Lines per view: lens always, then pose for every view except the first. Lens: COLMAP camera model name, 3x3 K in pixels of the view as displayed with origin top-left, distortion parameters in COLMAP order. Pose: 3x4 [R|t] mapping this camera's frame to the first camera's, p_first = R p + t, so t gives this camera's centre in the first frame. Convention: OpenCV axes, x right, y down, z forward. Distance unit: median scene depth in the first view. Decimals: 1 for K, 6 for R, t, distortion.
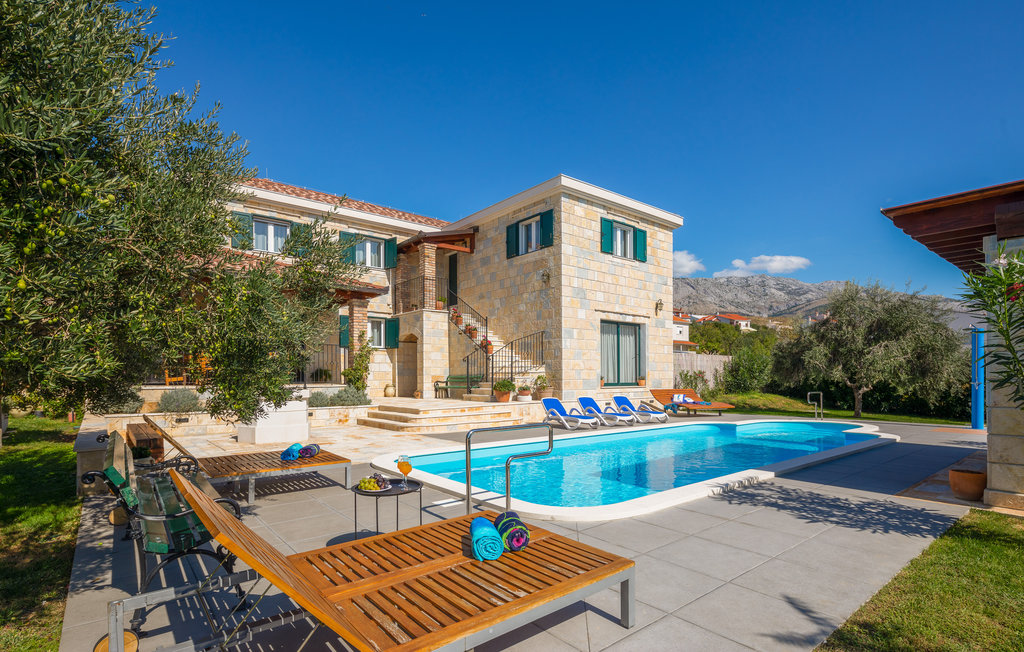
lens RADIAL K [[493.3, 0, 507.3], [0, 493.3, 375.2], [0, 0, 1]] dist [0.000767, -0.000184]
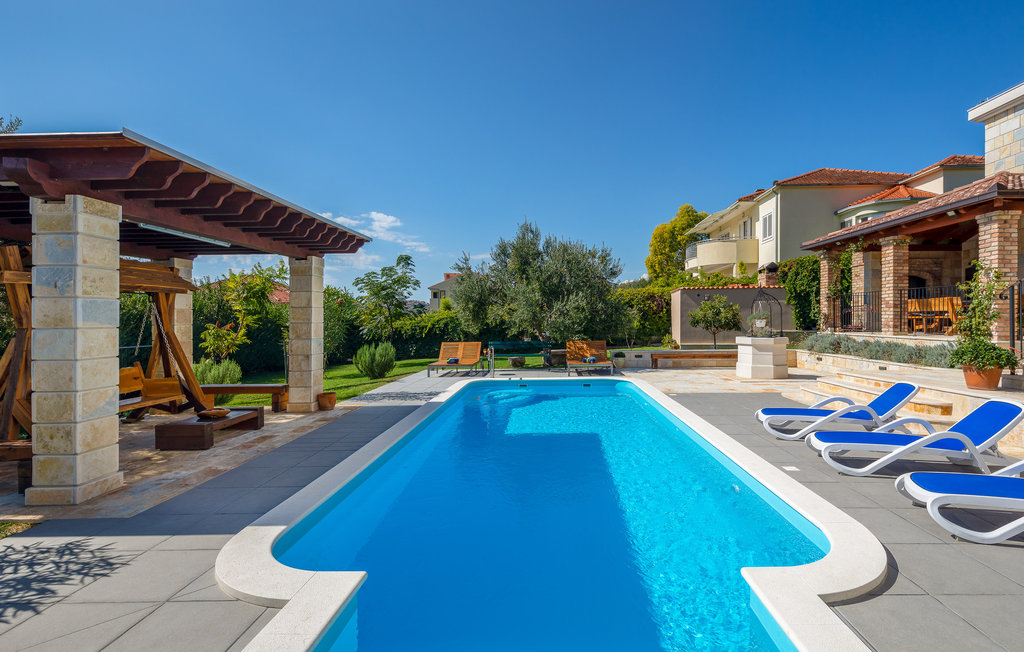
lens RADIAL K [[499.2, 0, 508.4], [0, 499.2, 318.3], [0, 0, 1]] dist [0.000009, -0.000130]
pose [[-0.695605, 0.005036, -0.718407, 0.562777], [0.009722, 0.999950, -0.002403, -0.013100], [0.718359, -0.008656, -0.695619, 0.876868]]
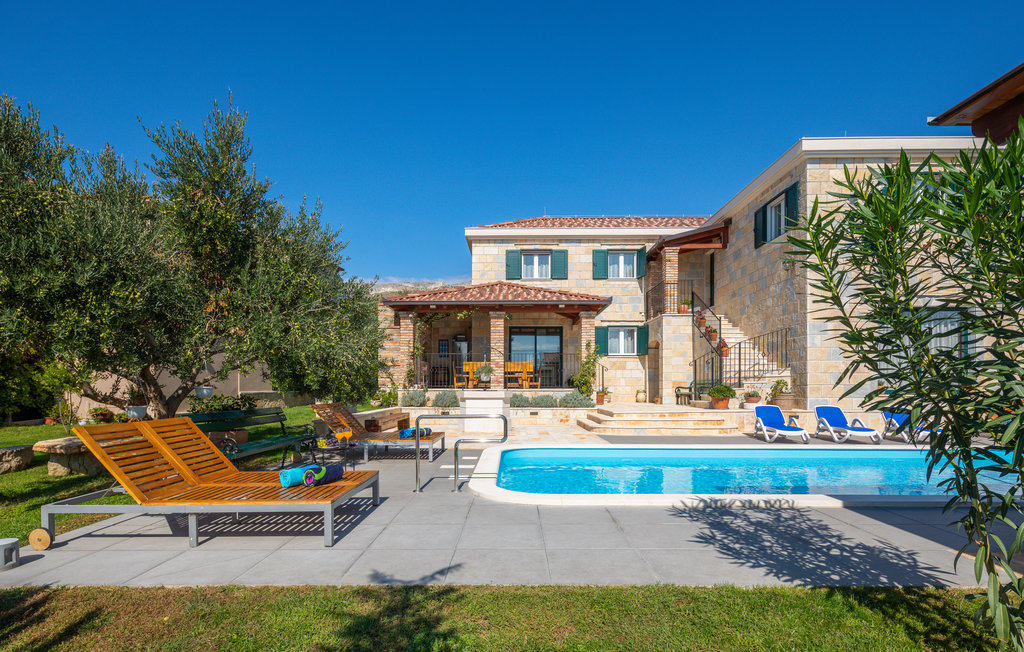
lens RADIAL K [[493.5, 0, 507.1], [0, 493.5, 386.2], [0, 0, 1]] dist [-0.000279, -0.000016]
pose [[0.766168, 0.002505, -0.642635, 0.236269], [-0.000185, 0.999993, 0.003677, 0.007364], [0.642640, -0.002699, 0.766163, 0.037484]]
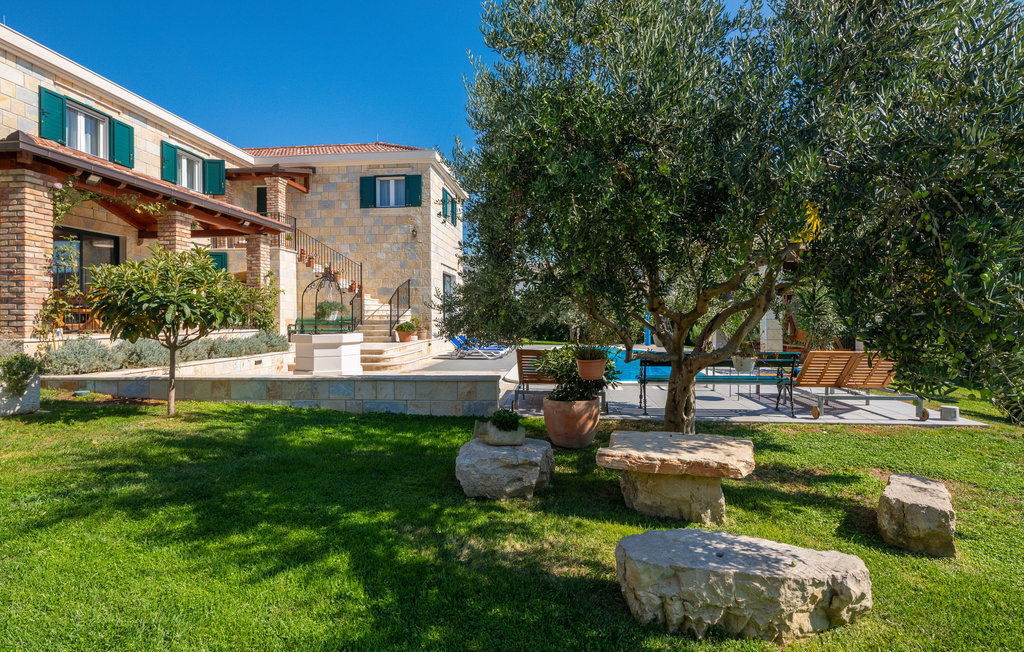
lens RADIAL K [[499.2, 0, 508.4], [0, 499.2, 318.3], [0, 0, 1]] dist [0.000009, -0.000130]
pose [[0.700964, -0.004910, 0.713180, -0.563371], [0.002211, 0.999986, 0.004712, -0.003349], [-0.713193, -0.001726, 0.700965, 0.022605]]
